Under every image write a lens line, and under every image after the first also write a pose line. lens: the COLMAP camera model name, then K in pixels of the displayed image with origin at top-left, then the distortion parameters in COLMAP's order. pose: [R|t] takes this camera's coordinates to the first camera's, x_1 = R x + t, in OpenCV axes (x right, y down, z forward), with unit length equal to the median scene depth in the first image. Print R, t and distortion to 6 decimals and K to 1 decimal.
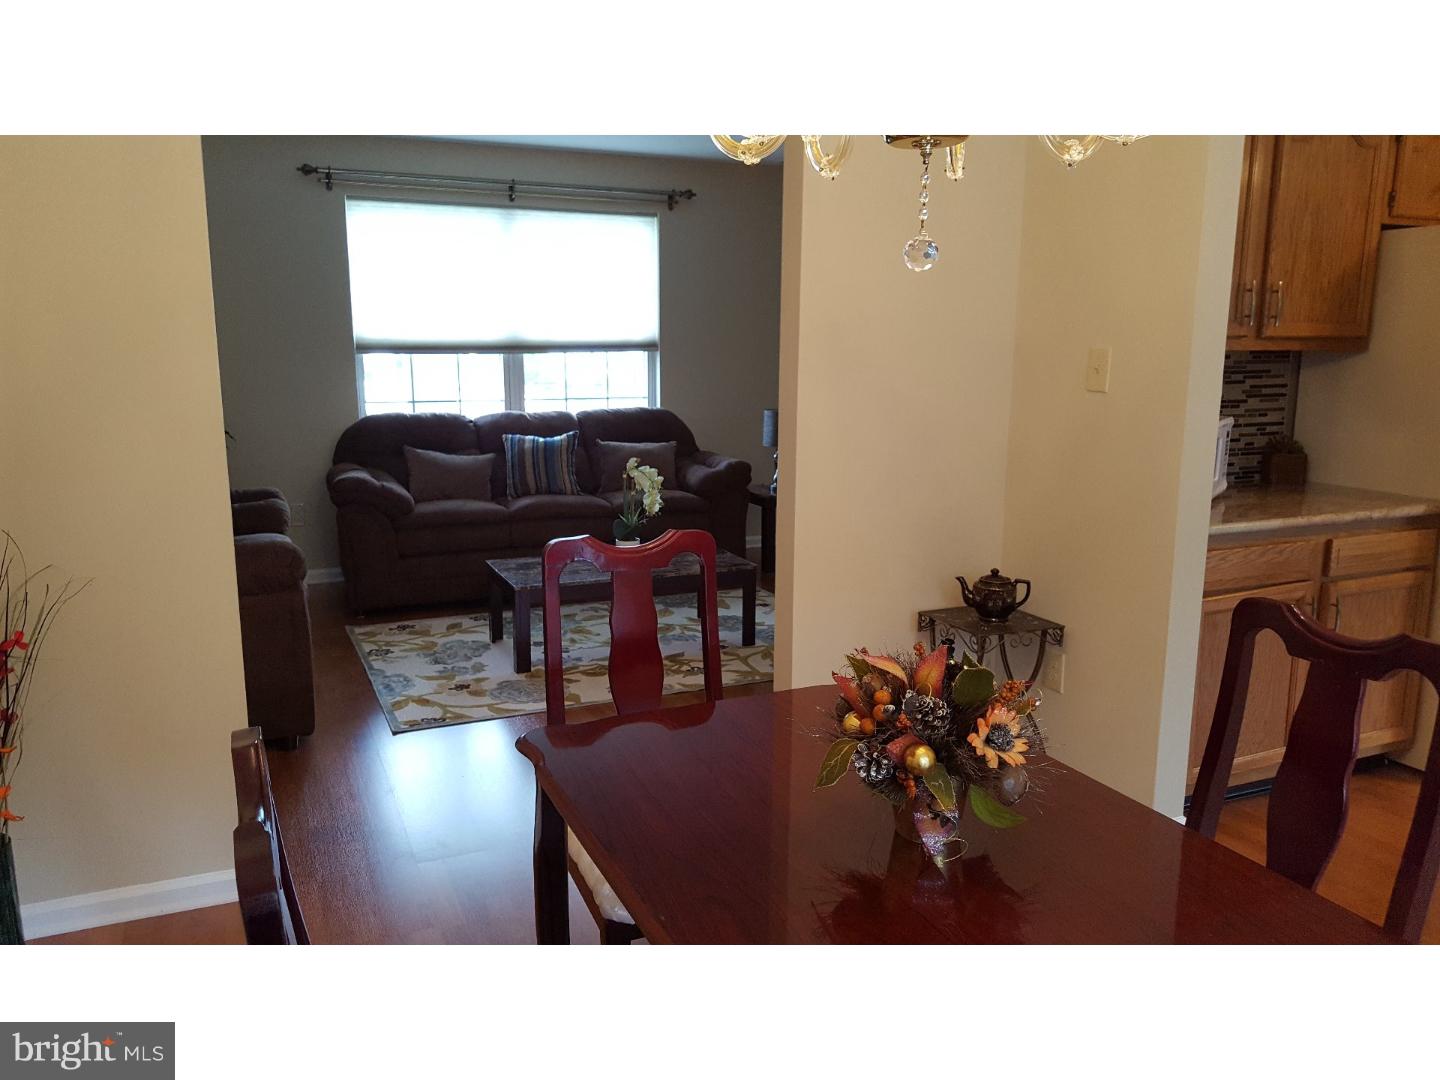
lens RADIAL K [[1063.4, 0, 709.4], [0, 1063.4, 550.4], [0, 0, 1]] dist [0.165917, -0.236102]
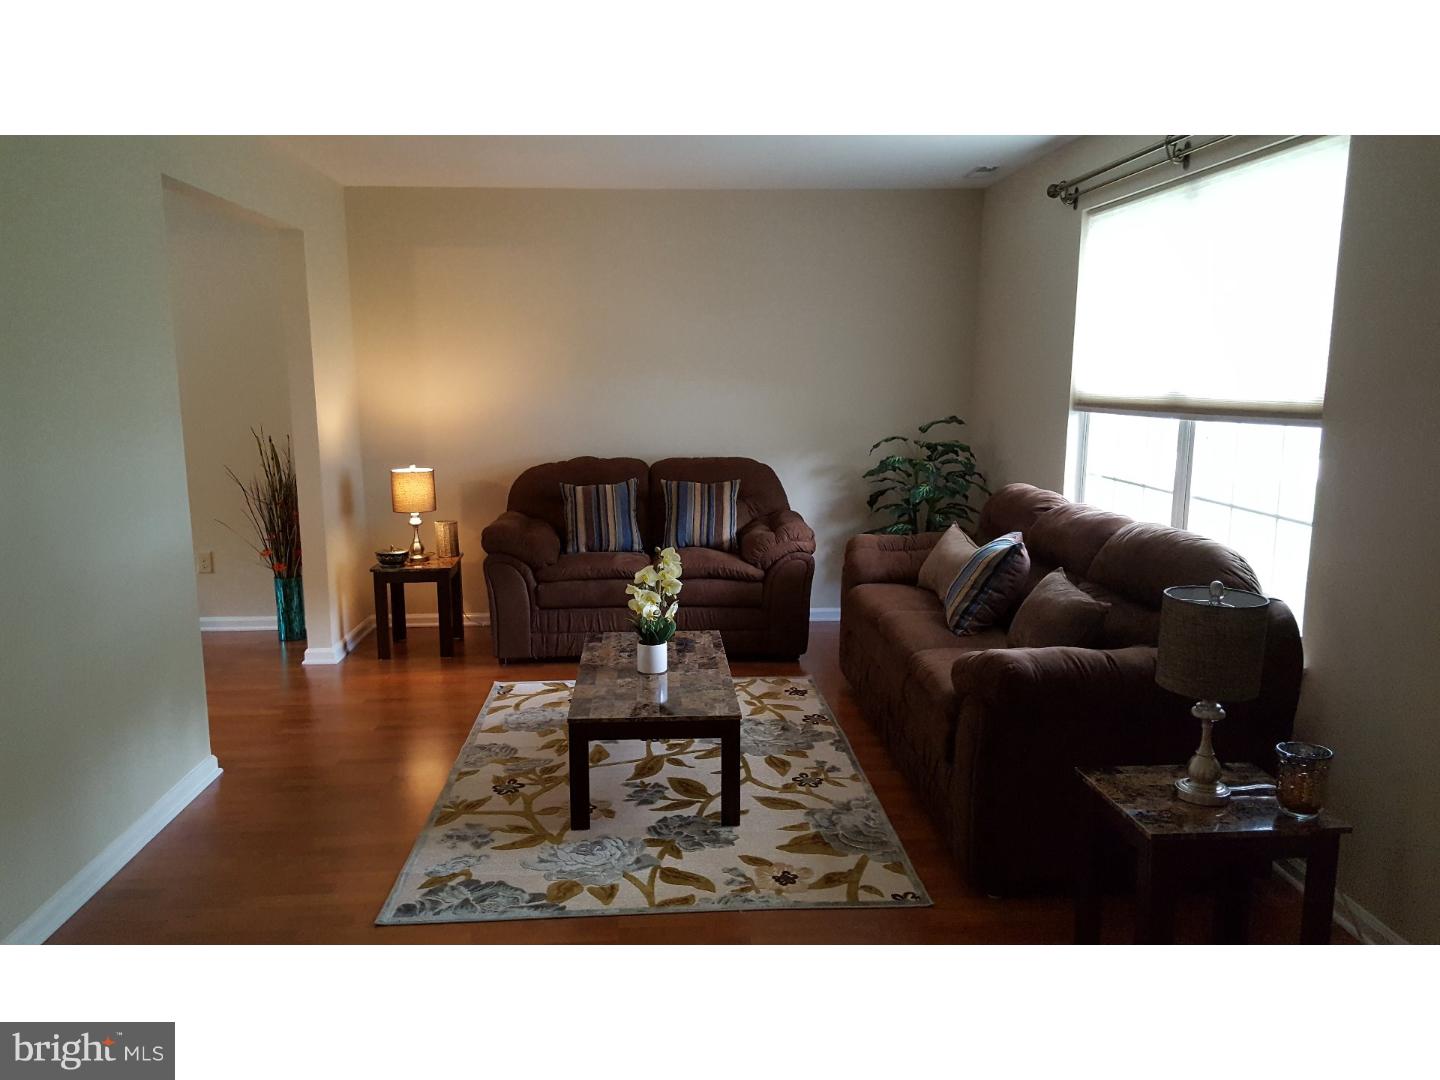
lens RADIAL K [[1063.4, 0, 709.4], [0, 1063.4, 550.4], [0, 0, 1]] dist [0.165917, -0.236102]
pose [[-0.354450, 0.152657, -0.922530, 0.609812], [-0.181204, 0.956668, 0.227927, -0.254852], [0.917350, 0.247955, -0.311429, 1.202965]]
